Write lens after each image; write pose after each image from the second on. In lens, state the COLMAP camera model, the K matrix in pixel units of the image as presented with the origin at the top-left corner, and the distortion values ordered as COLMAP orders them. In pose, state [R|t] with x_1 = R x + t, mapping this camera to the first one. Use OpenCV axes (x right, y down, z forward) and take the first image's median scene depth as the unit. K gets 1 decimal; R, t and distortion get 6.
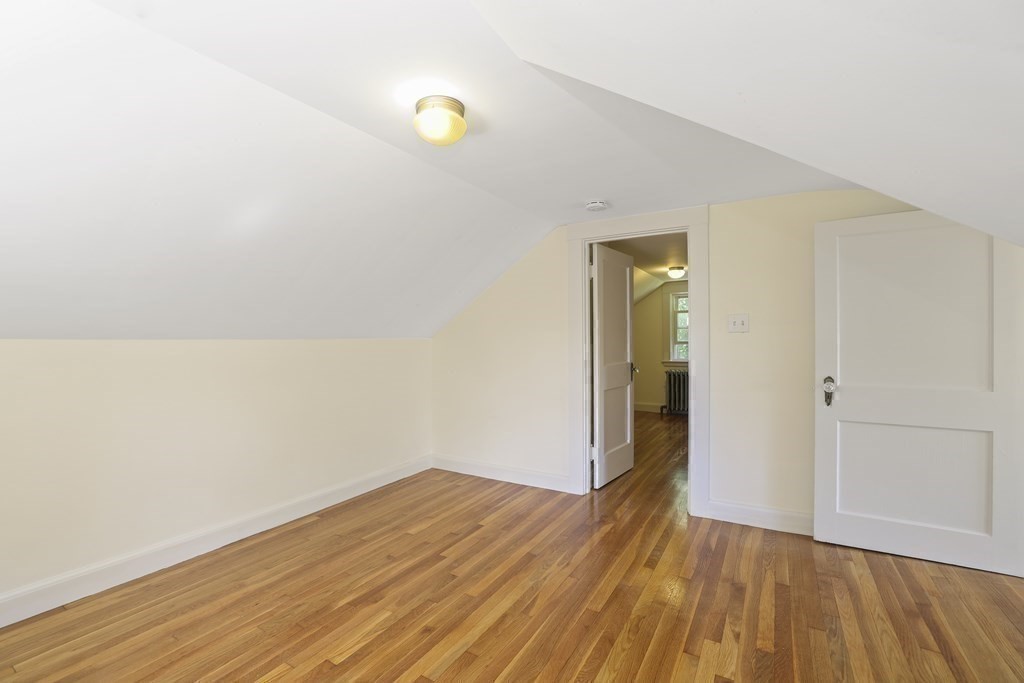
lens RADIAL K [[441.4, 0, 514.8], [0, 441.4, 339.7], [0, 0, 1]] dist [-0.032541, 0.007588]
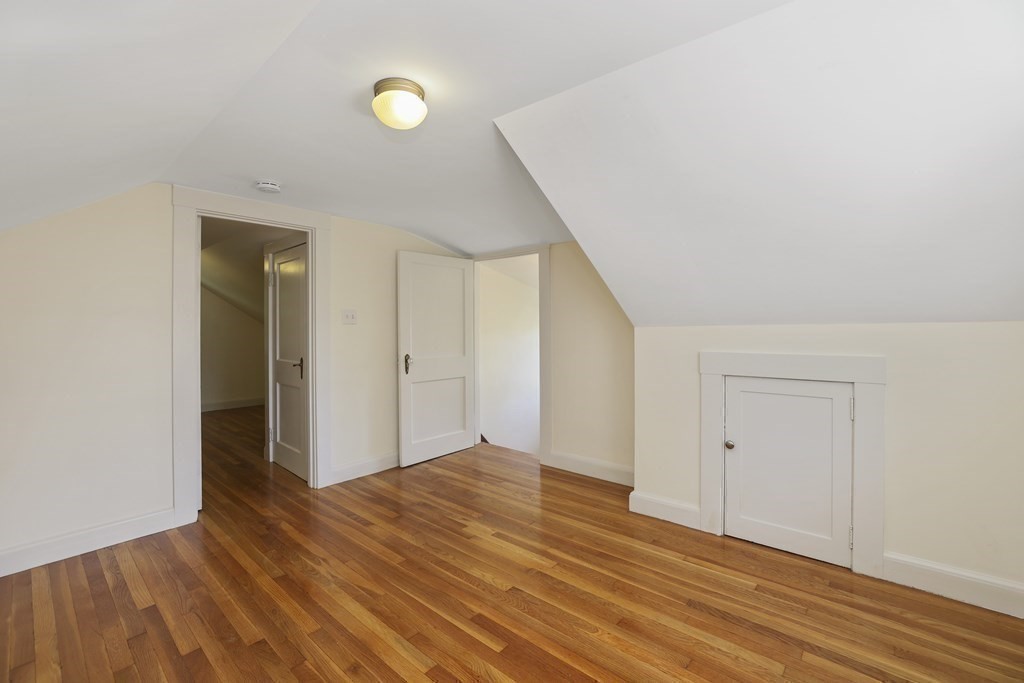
lens RADIAL K [[441.4, 0, 486.2], [0, 441.4, 328.1], [0, 0, 1]] dist [-0.032541, 0.007588]
pose [[0.217640, 0.002252, 0.976026, -0.745385], [0.009898, 0.999941, -0.004515, 0.003488], [-0.975979, 0.010643, 0.217605, 0.424162]]
